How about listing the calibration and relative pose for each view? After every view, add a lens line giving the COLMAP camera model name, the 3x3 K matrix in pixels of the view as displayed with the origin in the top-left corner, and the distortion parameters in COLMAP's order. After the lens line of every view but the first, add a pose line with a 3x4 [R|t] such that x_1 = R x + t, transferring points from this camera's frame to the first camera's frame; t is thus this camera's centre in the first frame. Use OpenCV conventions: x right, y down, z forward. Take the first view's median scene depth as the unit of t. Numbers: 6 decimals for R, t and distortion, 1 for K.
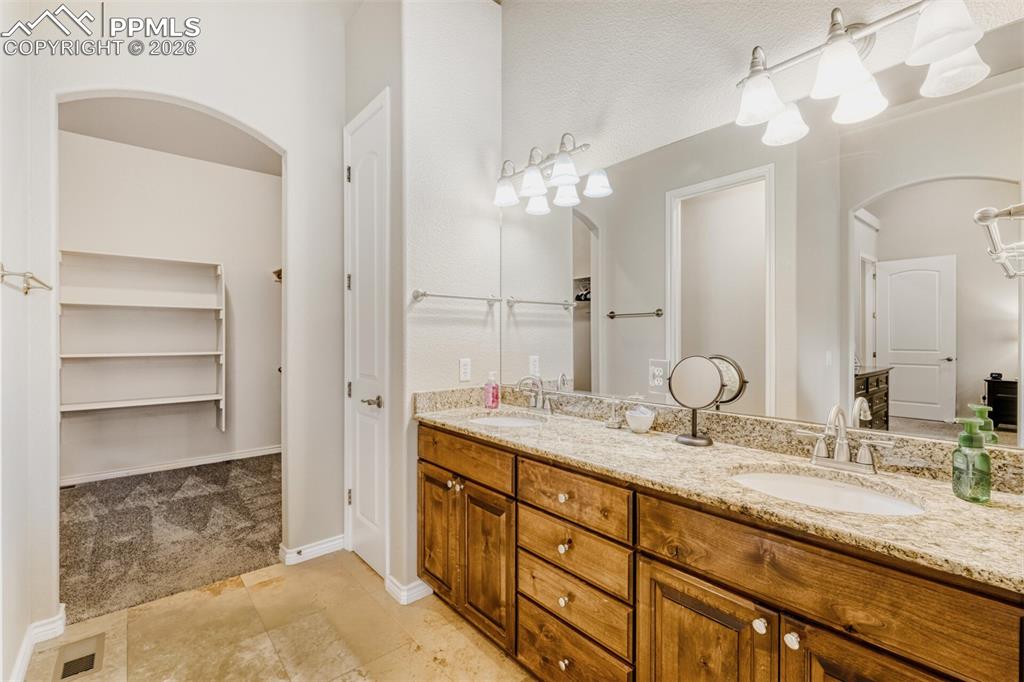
lens RADIAL K [[449.1, 0, 512.0], [0, 449.1, 341.0], [0, 0, 1]] dist [-0.001333, -0.000208]
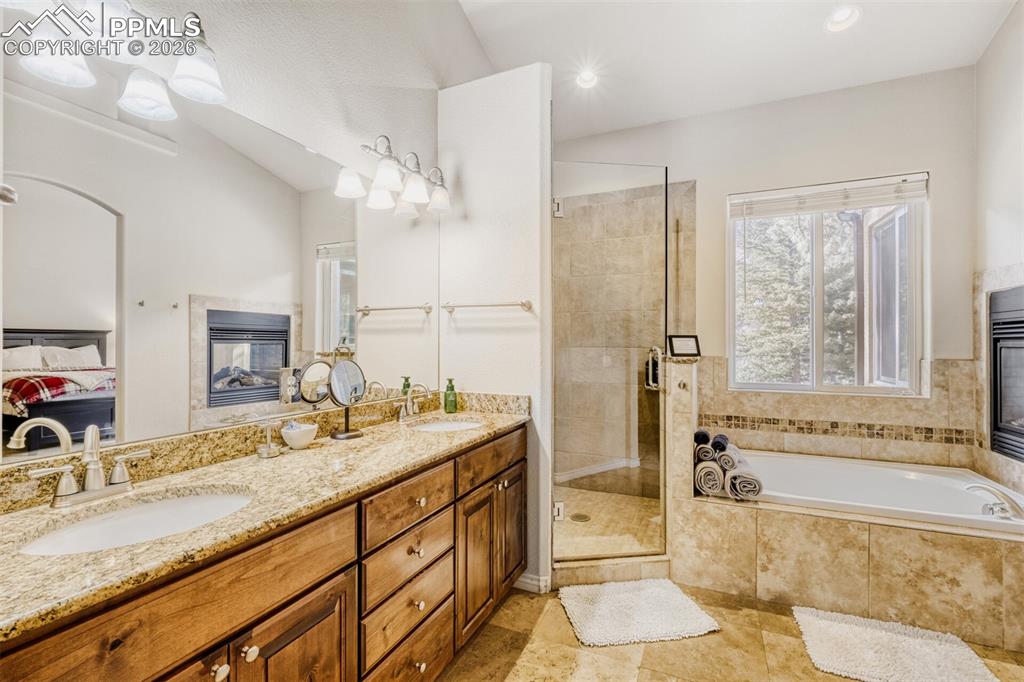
lens RADIAL K [[449.1, 0, 512.0], [0, 449.1, 341.0], [0, 0, 1]] dist [-0.001333, -0.000208]
pose [[-0.438158, 0.006705, 0.898873, -0.803364], [0.003175, 0.999977, -0.005912, -0.006550], [-0.898892, 0.000263, -0.438169, 1.138345]]
